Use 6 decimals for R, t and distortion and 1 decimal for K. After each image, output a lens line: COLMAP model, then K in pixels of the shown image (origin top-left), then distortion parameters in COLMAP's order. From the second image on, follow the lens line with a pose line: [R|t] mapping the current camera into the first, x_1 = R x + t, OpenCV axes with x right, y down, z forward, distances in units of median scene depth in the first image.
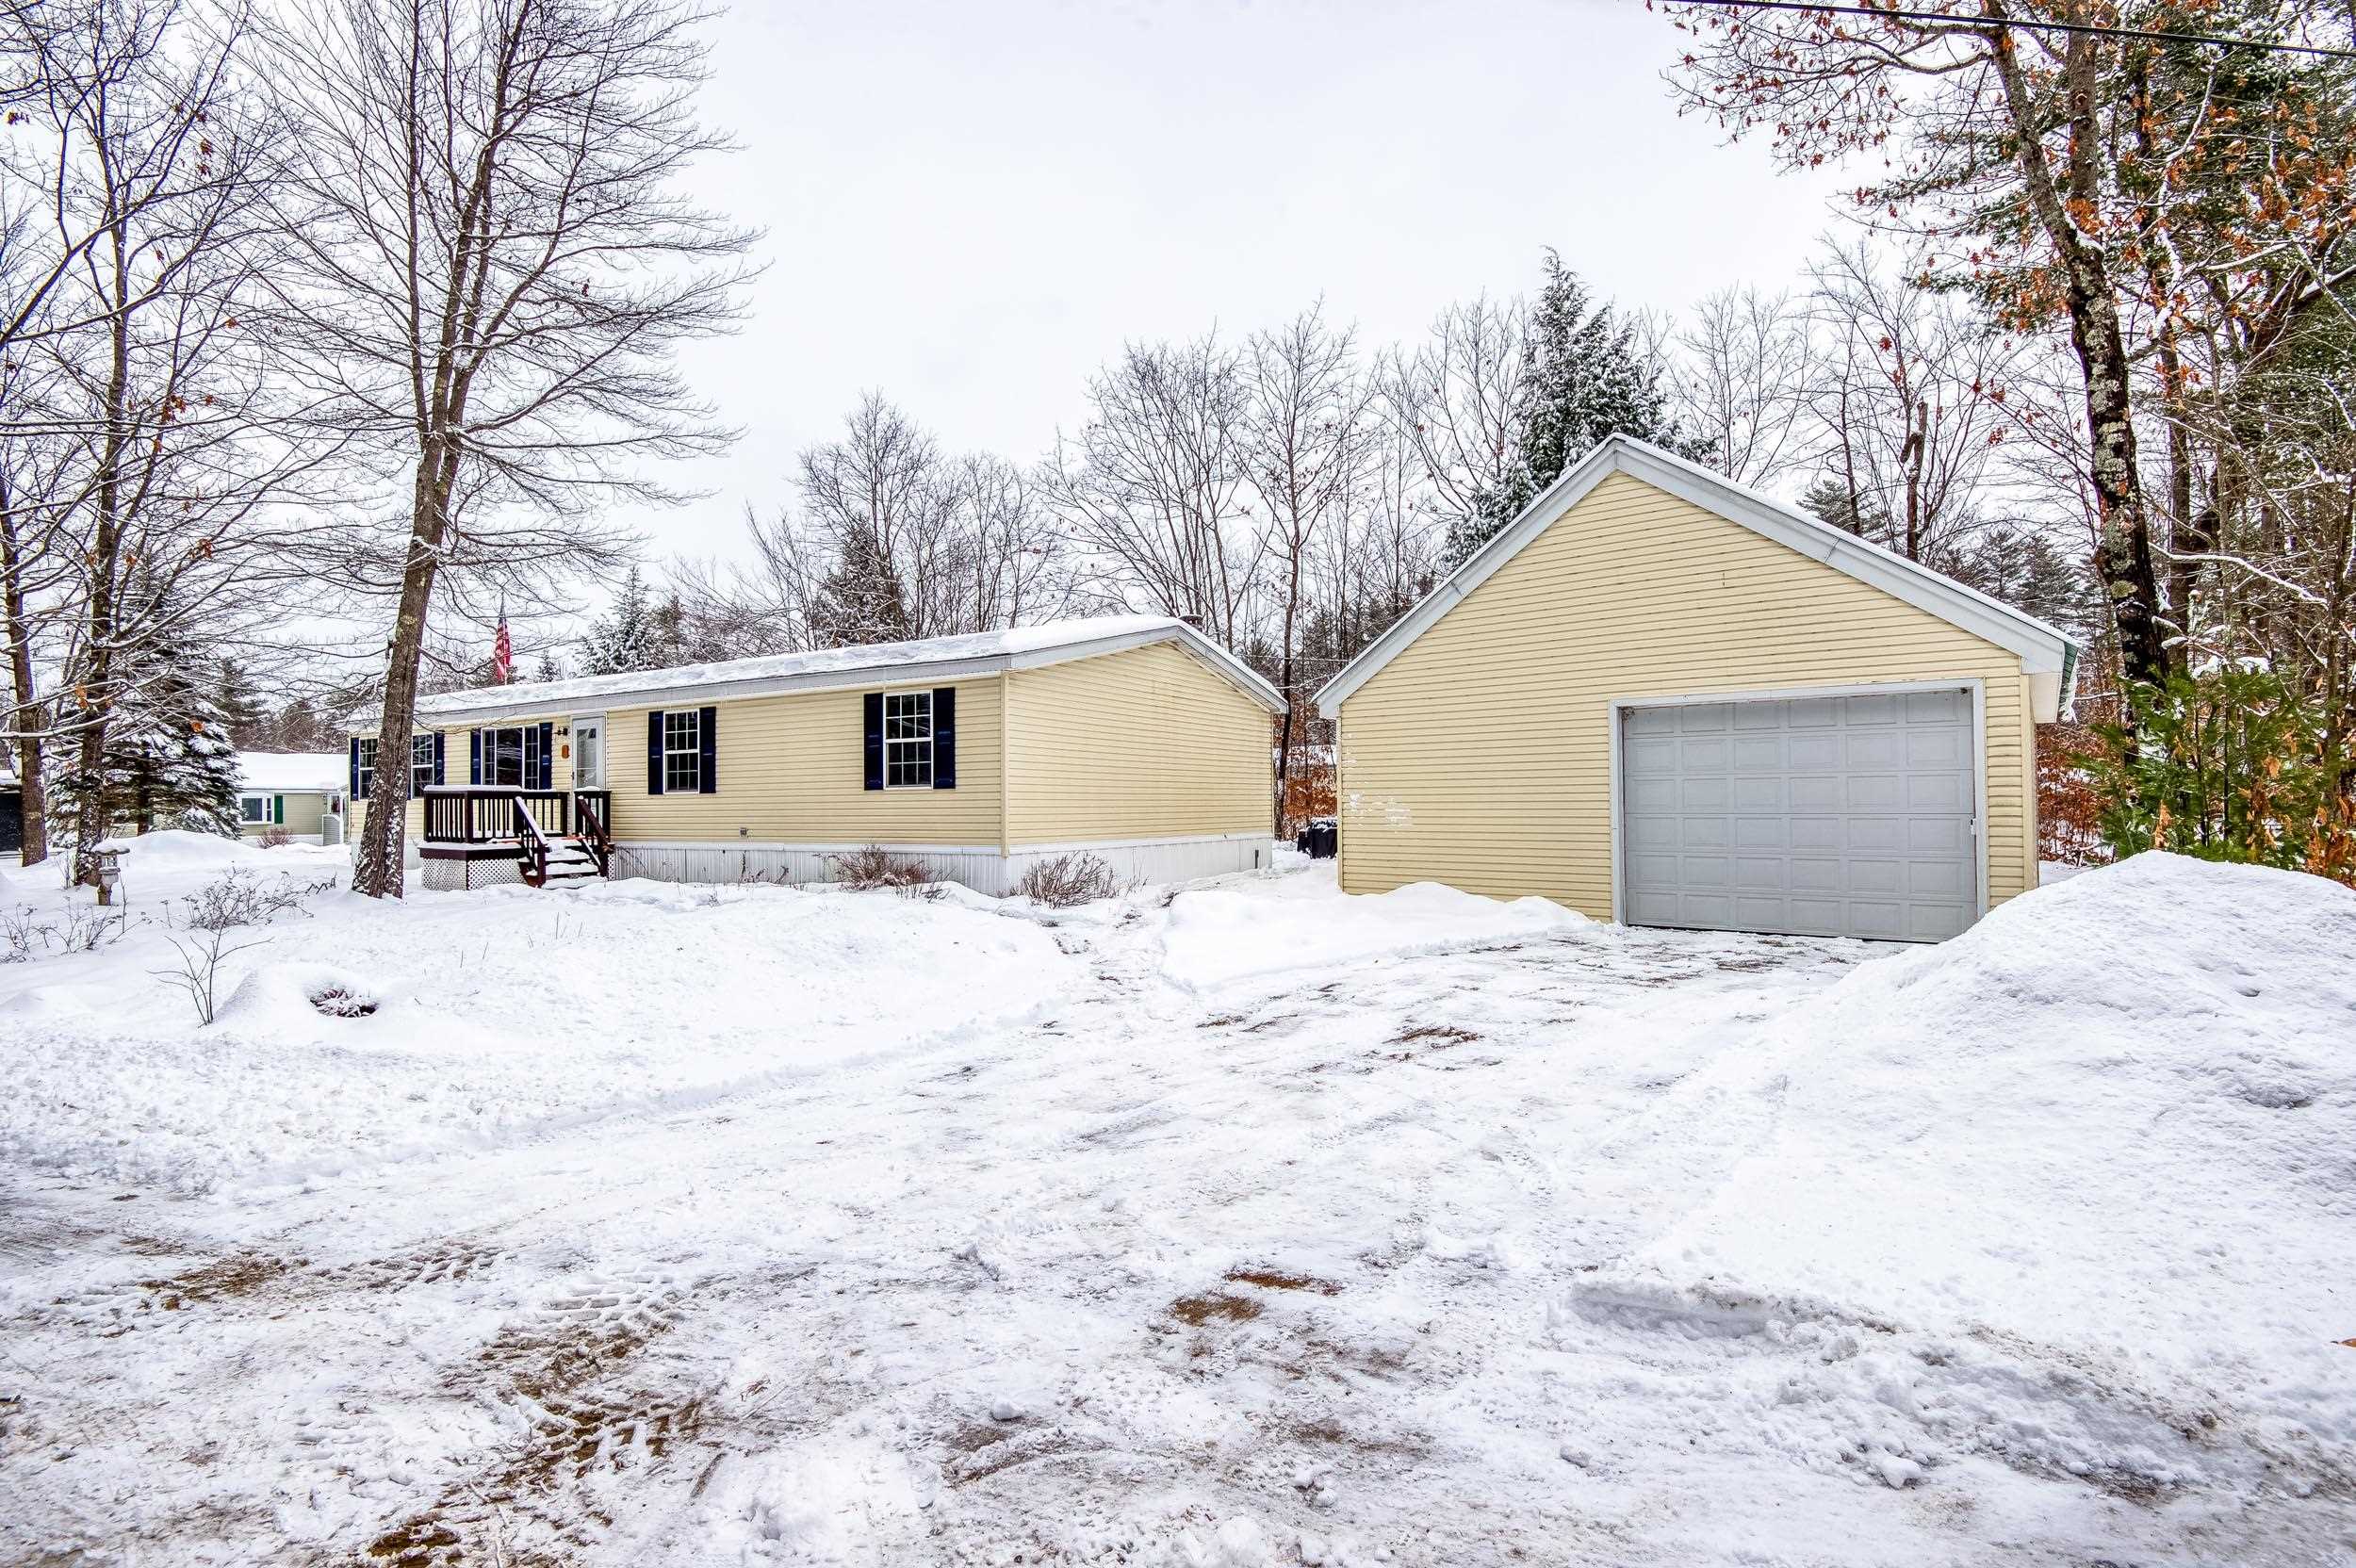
lens RADIAL K [[1155.6, 0, 1181.5], [0, 1155.6, 793.0], [0, 0, 1]] dist [-0.010170, -0.023661]
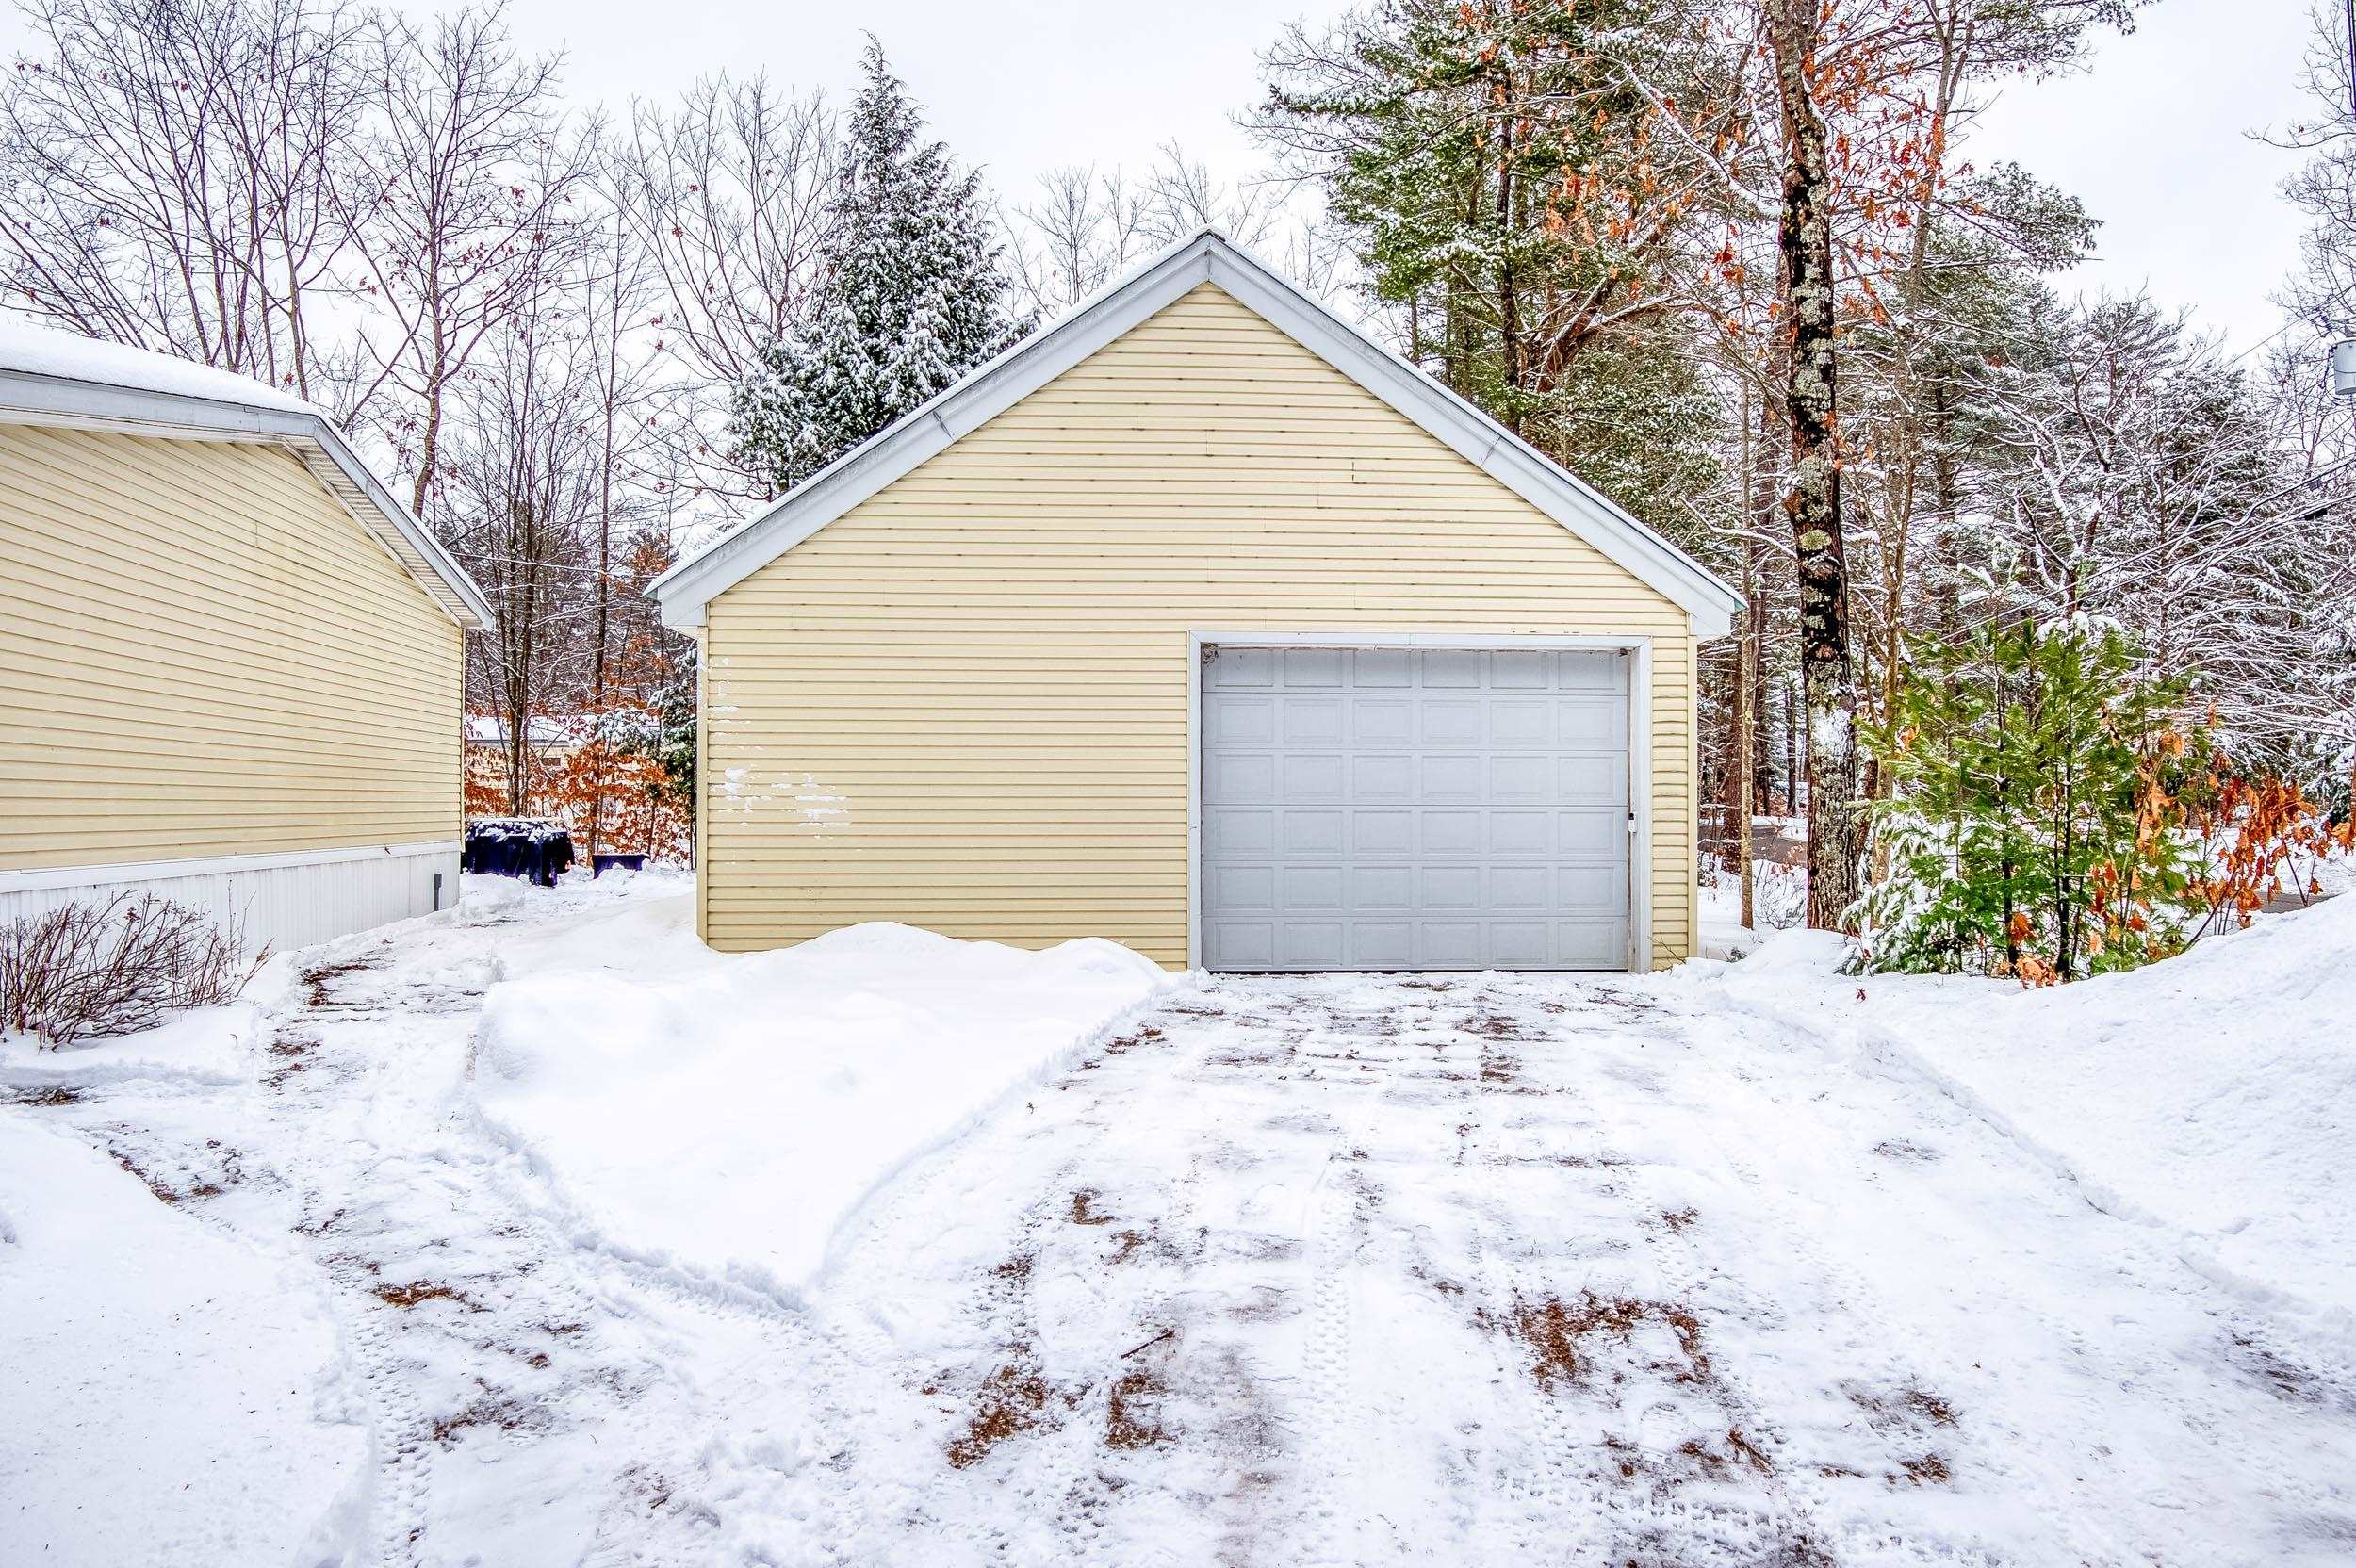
lens RADIAL K [[1249.1, 0, 1175.5], [0, 1249.1, 805.5], [0, 0, 1]] dist [-0.000230, -0.032414]
pose [[0.735060, 0.008558, 0.677948, -0.112661], [-0.012270, 0.999924, 0.000680, 0.017699], [-0.677891, -0.008818, 0.735110, 0.476452]]
